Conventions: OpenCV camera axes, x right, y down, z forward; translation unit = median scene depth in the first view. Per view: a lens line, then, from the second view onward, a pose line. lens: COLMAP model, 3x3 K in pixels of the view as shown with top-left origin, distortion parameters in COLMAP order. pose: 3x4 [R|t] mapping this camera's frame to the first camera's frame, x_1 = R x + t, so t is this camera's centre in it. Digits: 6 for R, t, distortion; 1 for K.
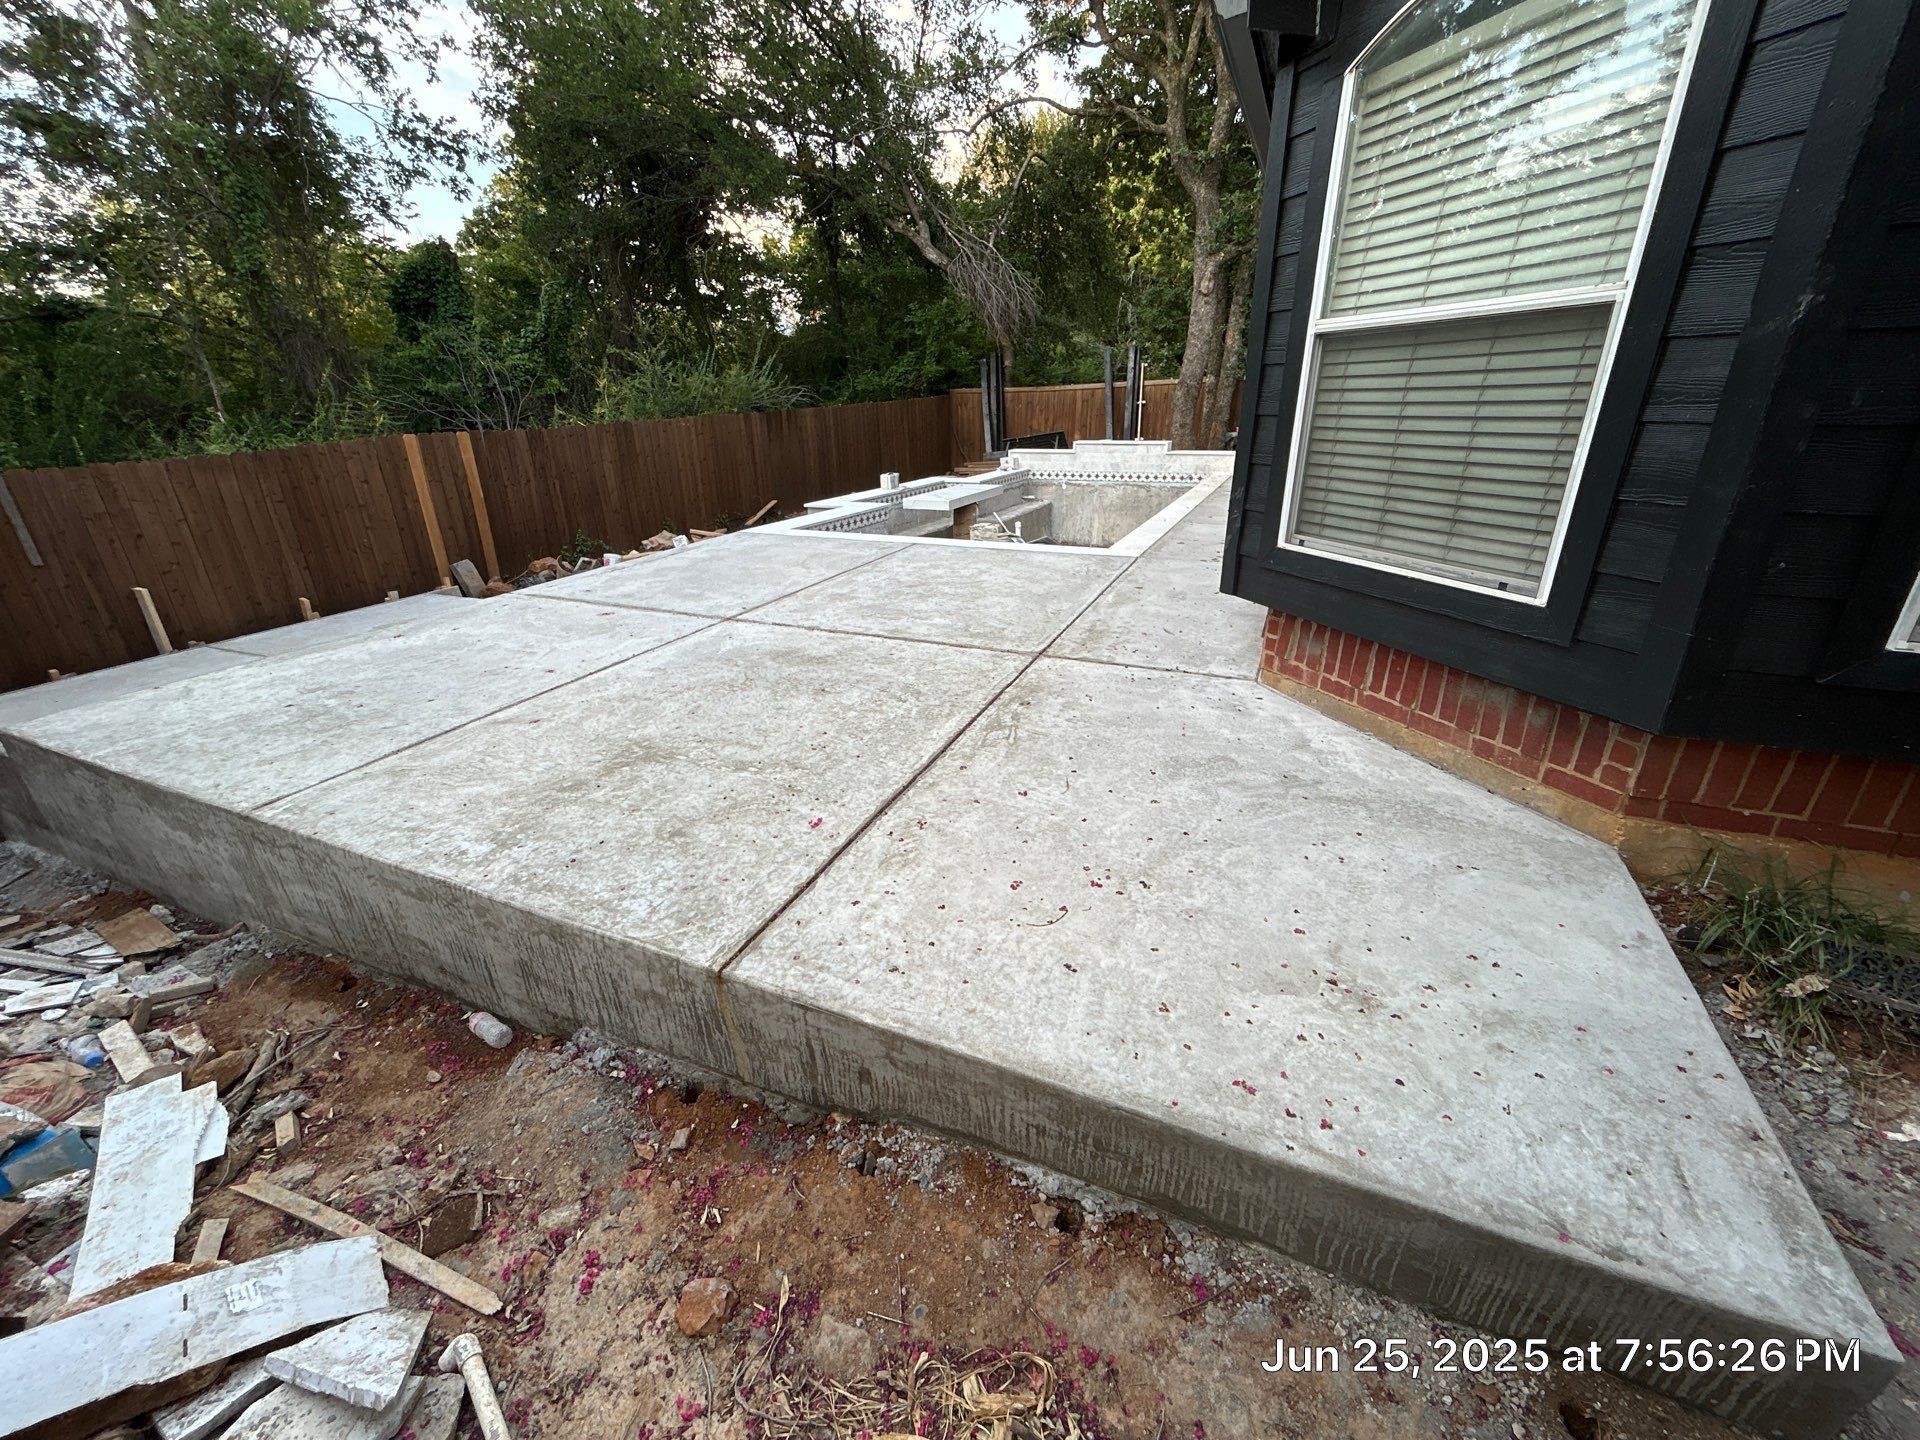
lens RADIAL K [[781.8, 0, 960.0], [0, 781.8, 720.0], [0, 0, 1]] dist [-0.001161, -0.000128]
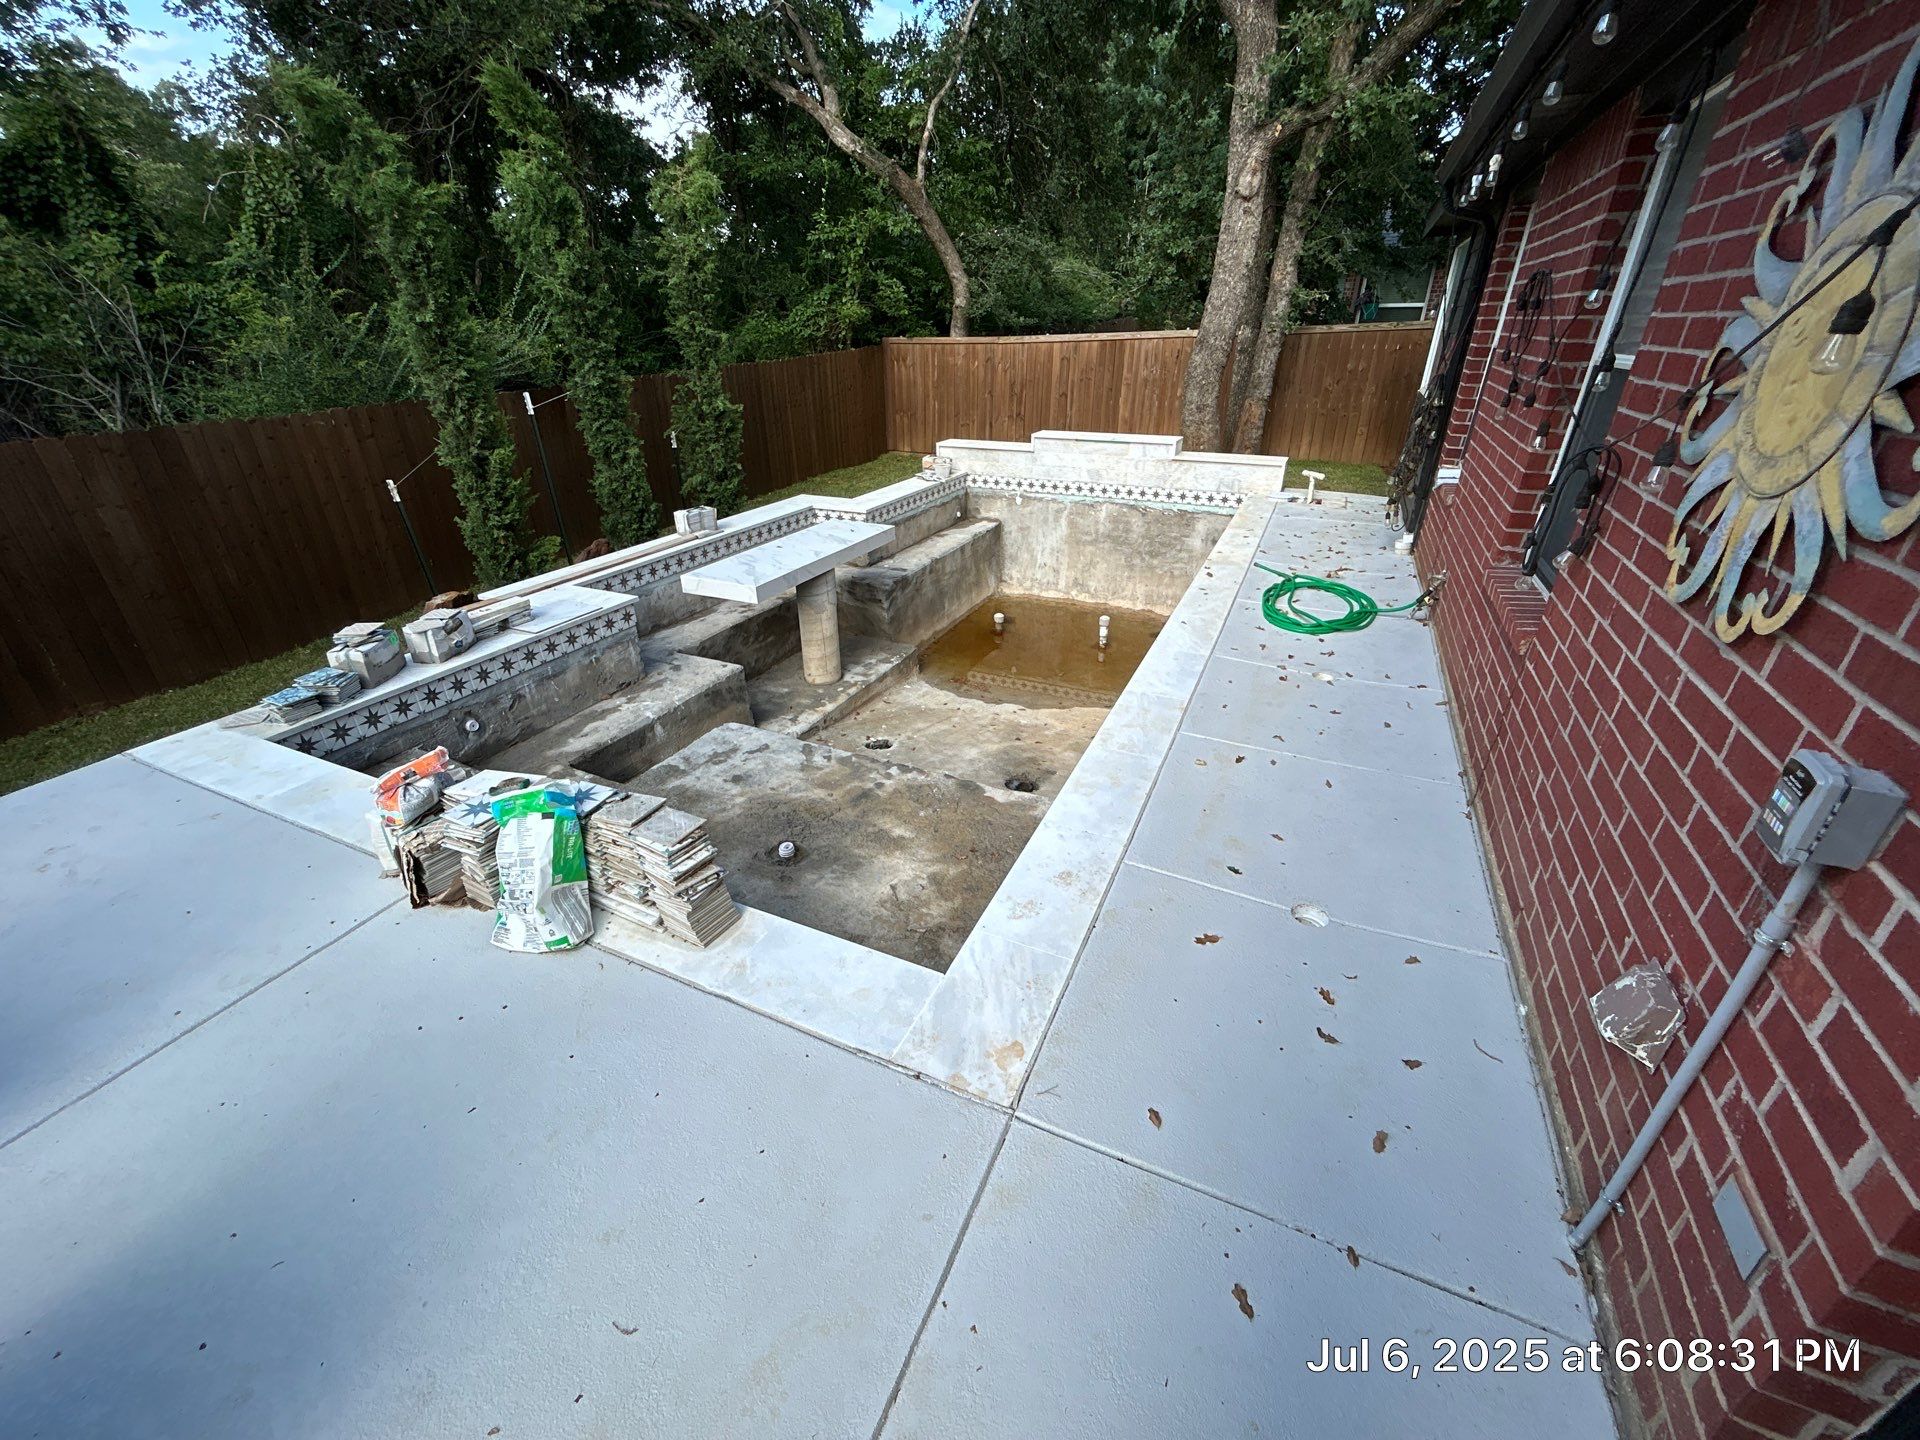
lens RADIAL K [[784.9, 0, 960.0], [0, 784.9, 720.0], [0, 0, 1]] dist [-0.000238, -0.000074]
pose [[0.999829, 0.016042, -0.009161, 0.092686], [-0.015324, 0.997163, 0.073698, -0.161668], [0.010318, -0.073545, 0.997239, 0.321294]]
